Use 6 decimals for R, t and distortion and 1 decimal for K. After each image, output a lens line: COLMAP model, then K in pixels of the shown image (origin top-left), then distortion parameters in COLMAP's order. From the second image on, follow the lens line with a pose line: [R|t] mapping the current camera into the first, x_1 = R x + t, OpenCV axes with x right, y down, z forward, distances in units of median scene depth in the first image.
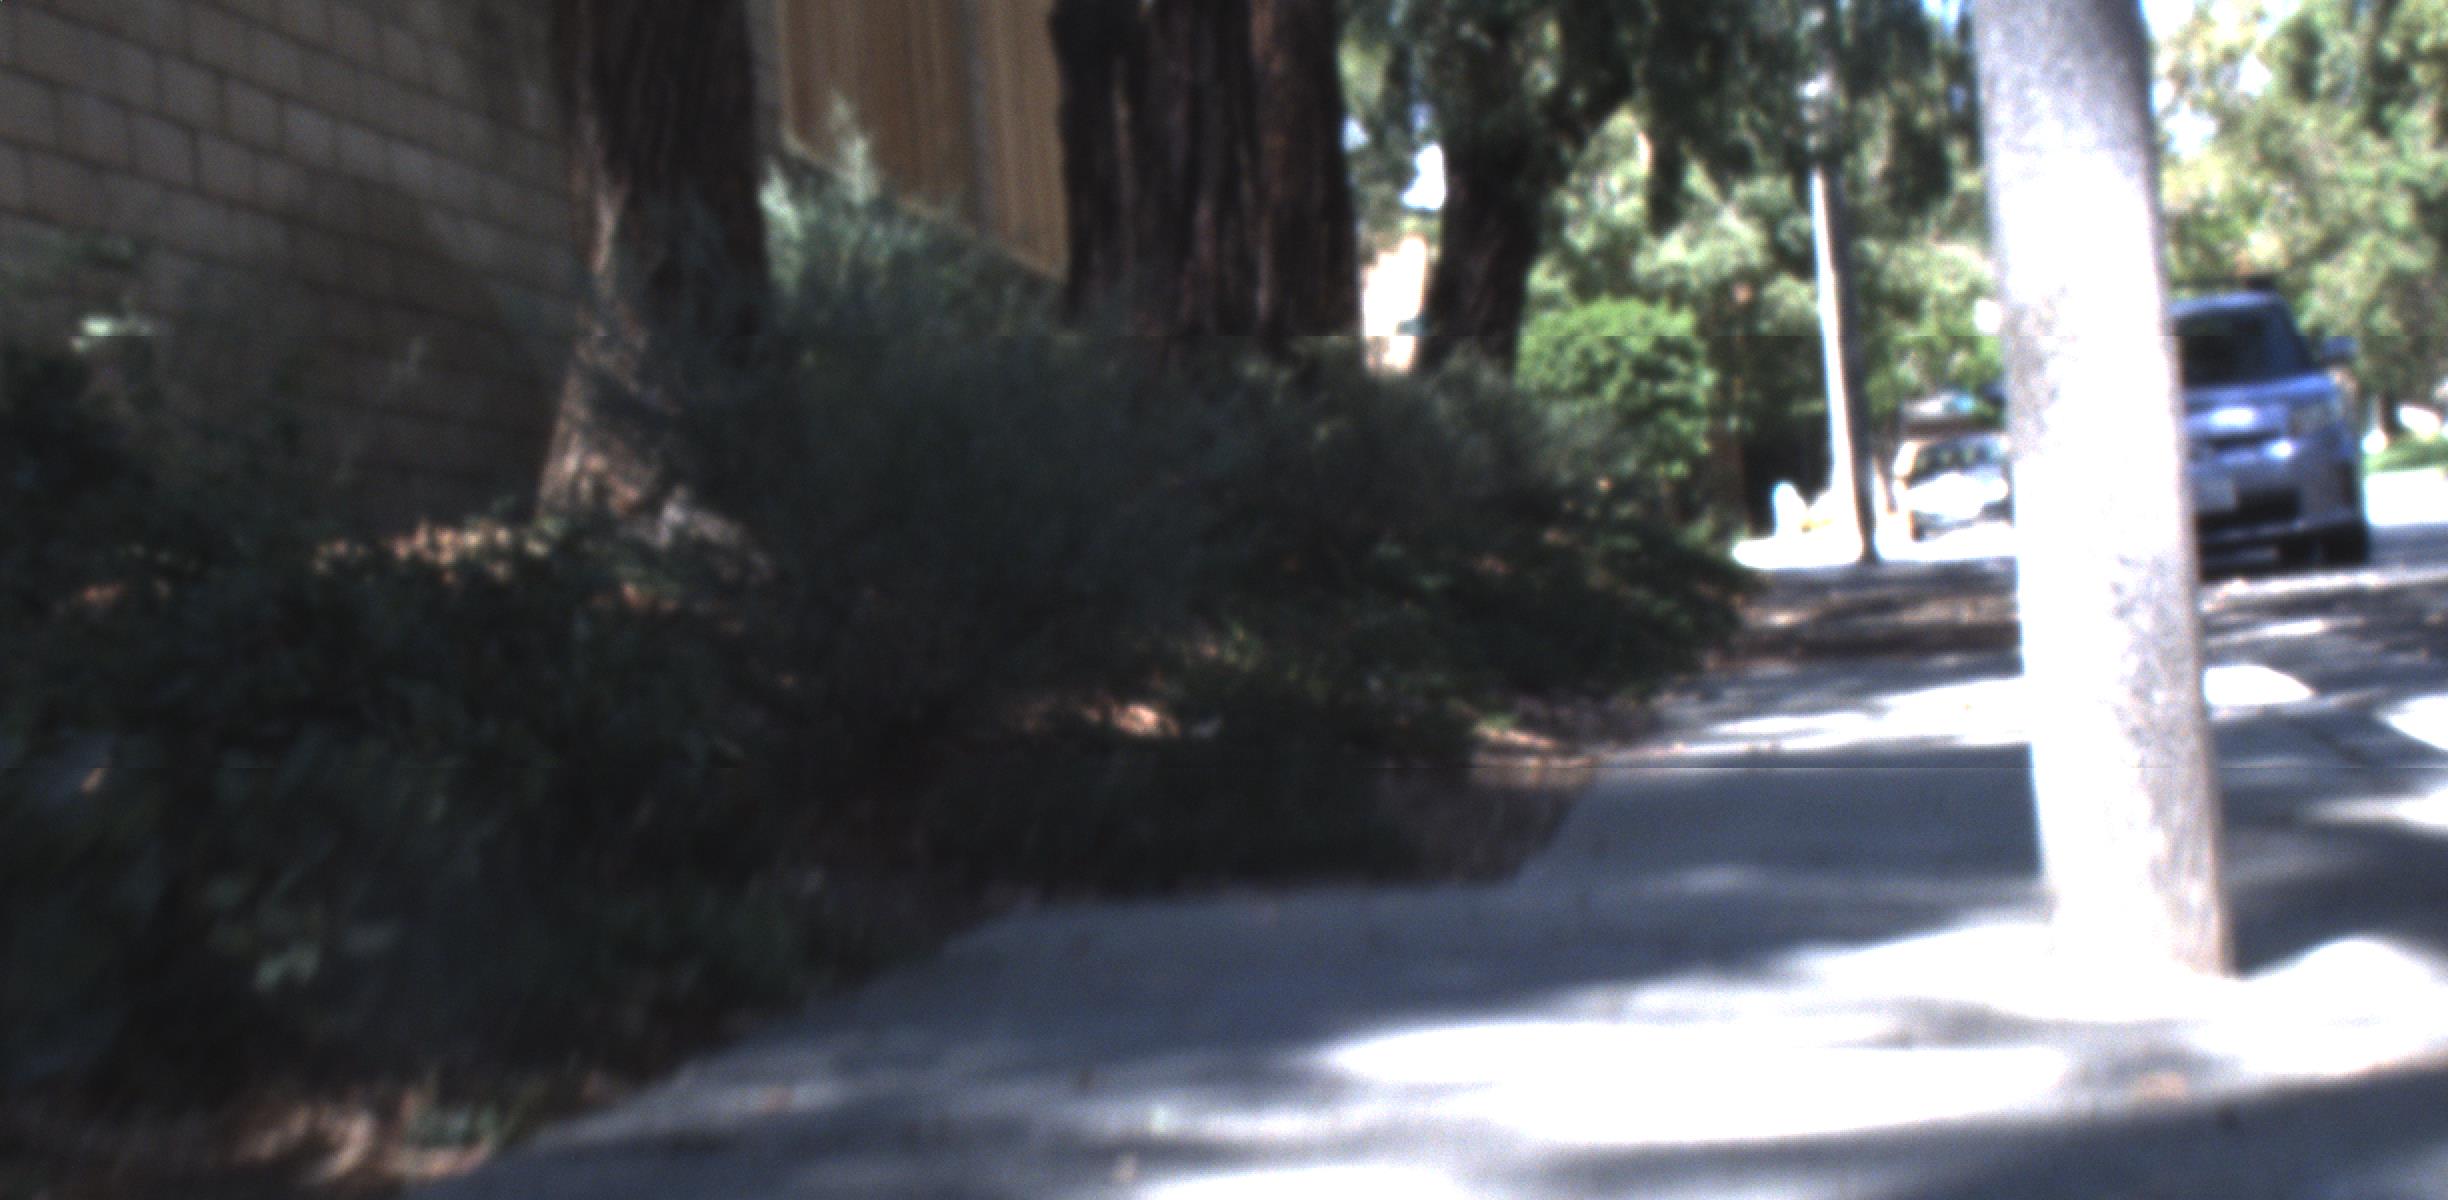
lens RADIAL K [[4754.5, 0, 1222.8], [0, 4754.5, 597.7], [0, 0, 1]] dist [-0.008564, 0.013550]
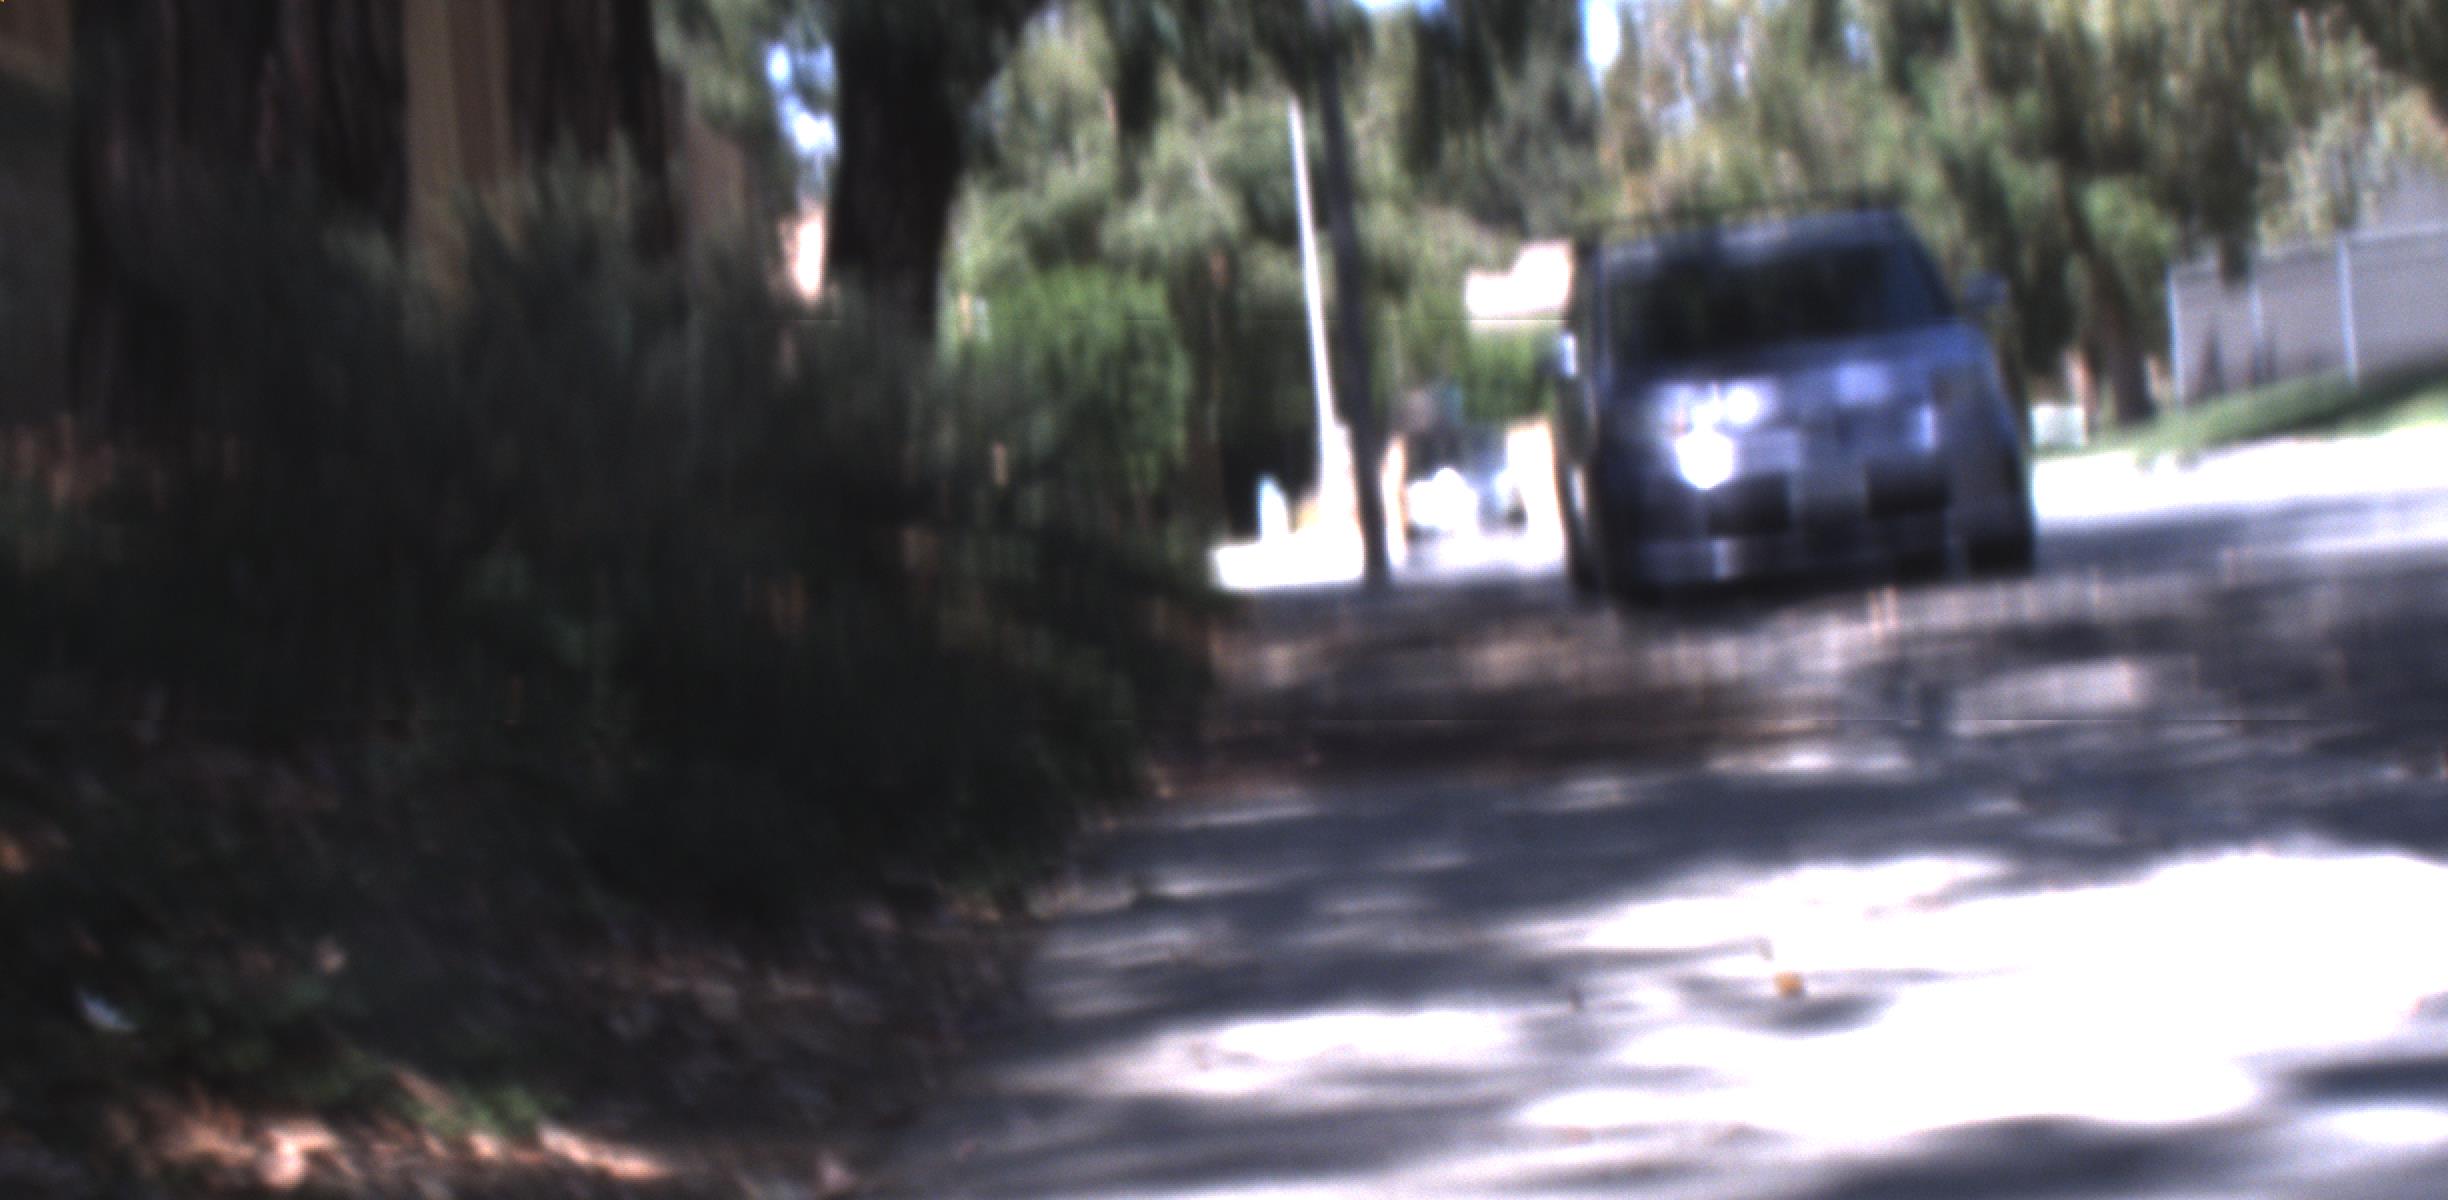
lens RADIAL K [[4962.4, 0, 1224.2], [0, 4962.4, 600.9], [0, 0, 1]] dist [0.002194, -0.027620]
pose [[0.993761, -0.009396, 0.111137, 0.023125], [0.008069, 0.999891, 0.012389, -0.013819], [-0.111242, -0.011415, 0.993728, 0.224898]]
